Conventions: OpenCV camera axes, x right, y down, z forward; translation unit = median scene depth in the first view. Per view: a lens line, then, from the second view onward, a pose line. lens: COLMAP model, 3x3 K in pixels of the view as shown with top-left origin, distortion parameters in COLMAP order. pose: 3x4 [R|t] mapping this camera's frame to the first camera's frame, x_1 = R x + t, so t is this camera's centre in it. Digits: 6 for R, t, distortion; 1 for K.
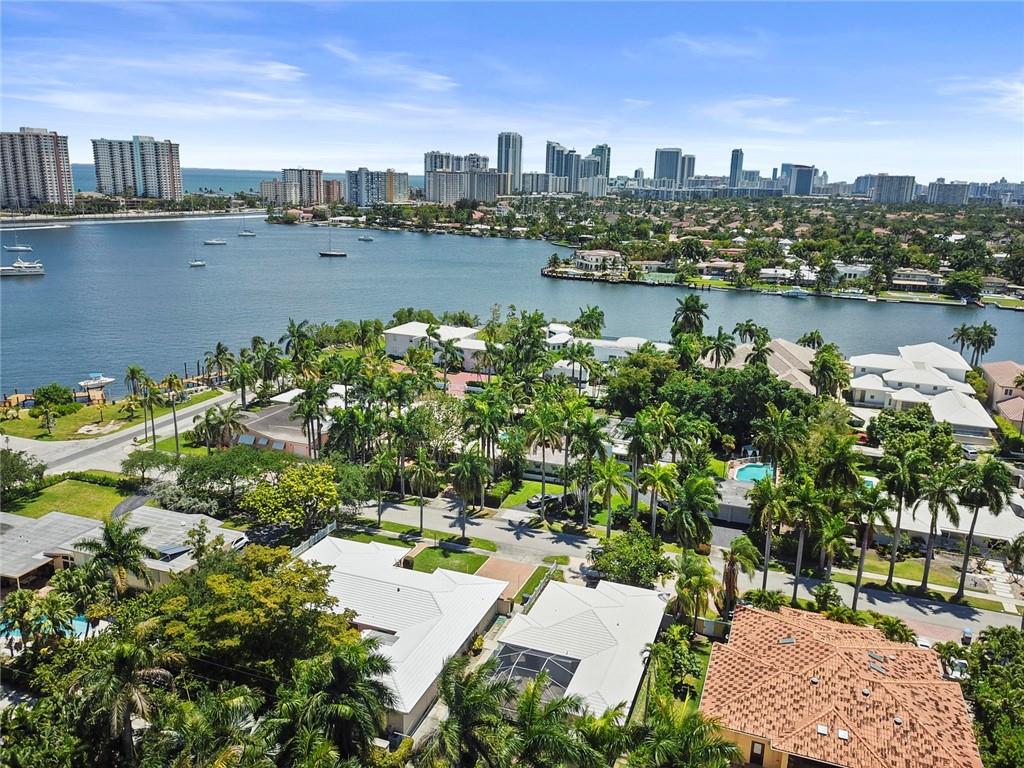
lens RADIAL K [[773.2, 0, 510.5], [0, 773.2, 388.2], [0, 0, 1]] dist [0.023015, -0.000492]
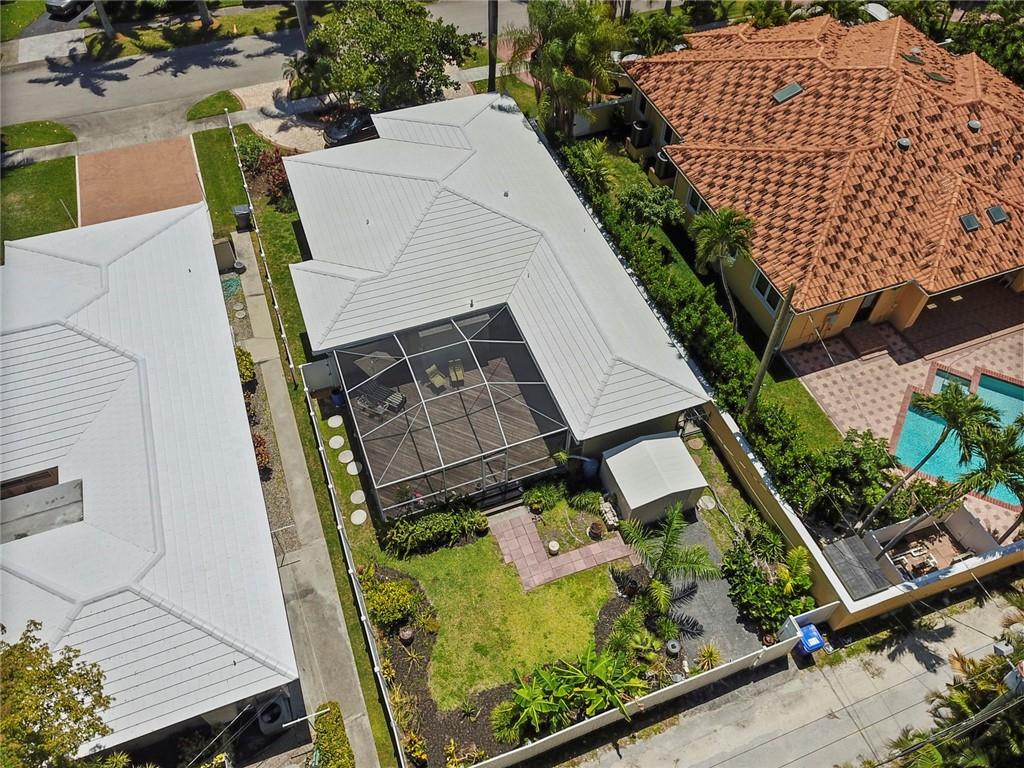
lens RADIAL K [[773.2, 0, 511.1], [0, 773.2, 385.2], [0, 0, 1]] dist [0.023015, -0.000492]
pose [[0.762870, -0.522447, 0.380891, -0.110272], [0.174428, 0.733572, 0.656846, 0.082911], [-0.622578, -0.434651, 0.650749, 0.677284]]
